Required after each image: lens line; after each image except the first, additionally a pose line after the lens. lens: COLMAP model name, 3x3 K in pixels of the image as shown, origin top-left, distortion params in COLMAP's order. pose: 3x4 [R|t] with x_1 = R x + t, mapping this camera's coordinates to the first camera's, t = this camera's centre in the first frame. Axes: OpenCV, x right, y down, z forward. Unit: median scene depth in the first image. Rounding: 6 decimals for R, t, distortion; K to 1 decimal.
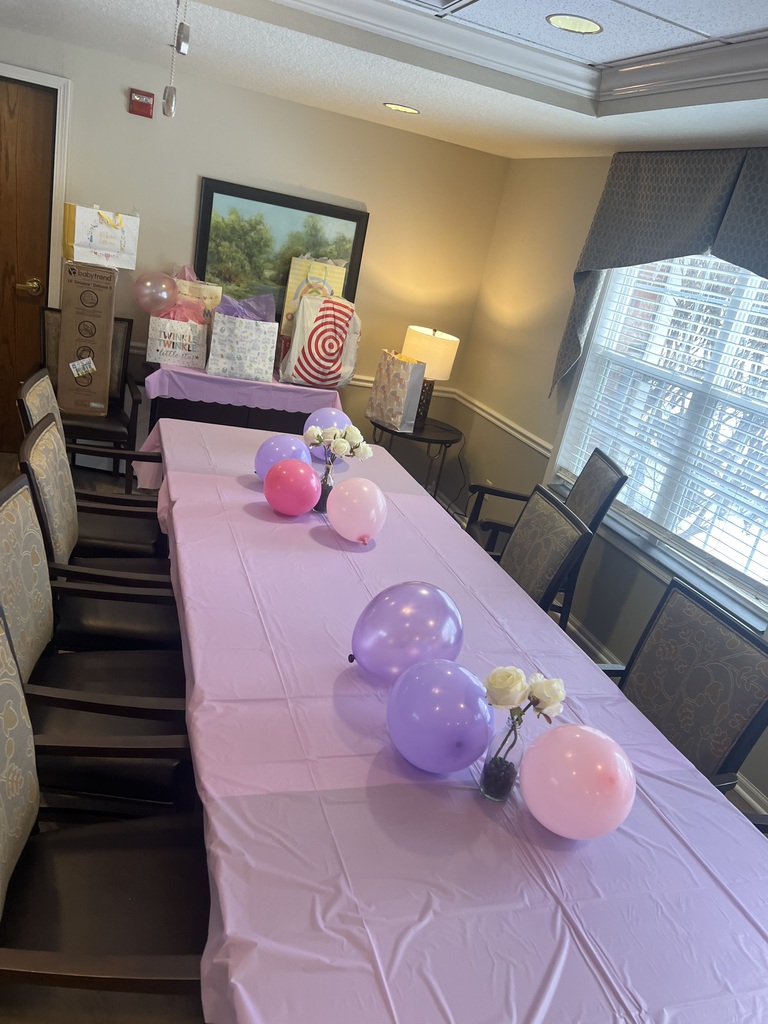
lens RADIAL K [[777.4, 0, 384.0], [0, 777.4, 512.0], [0, 0, 1]] dist [0.022446, -0.007571]
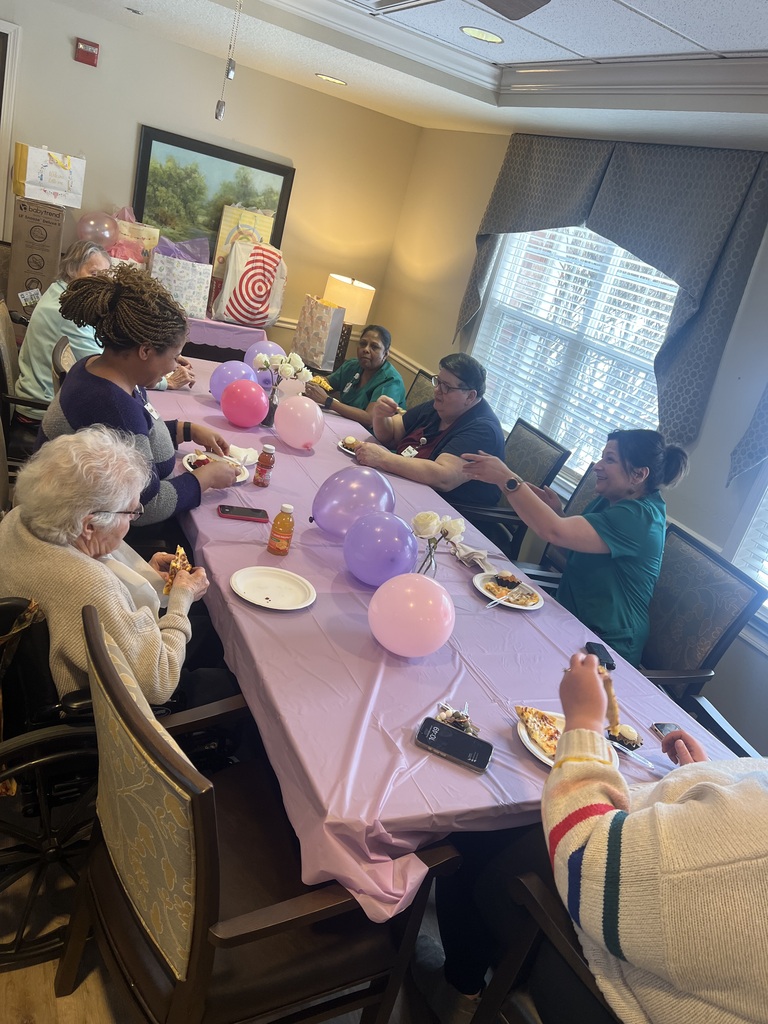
lens RADIAL K [[802.2, 0, 384.0], [0, 802.2, 512.0], [0, 0, 1]] dist [-0.001628, 0.003558]
pose [[0.990660, 0.010908, 0.135916, -0.045723], [-0.017428, 0.998749, 0.046872, 0.047065], [-0.135235, -0.048803, 0.989611, -0.166745]]
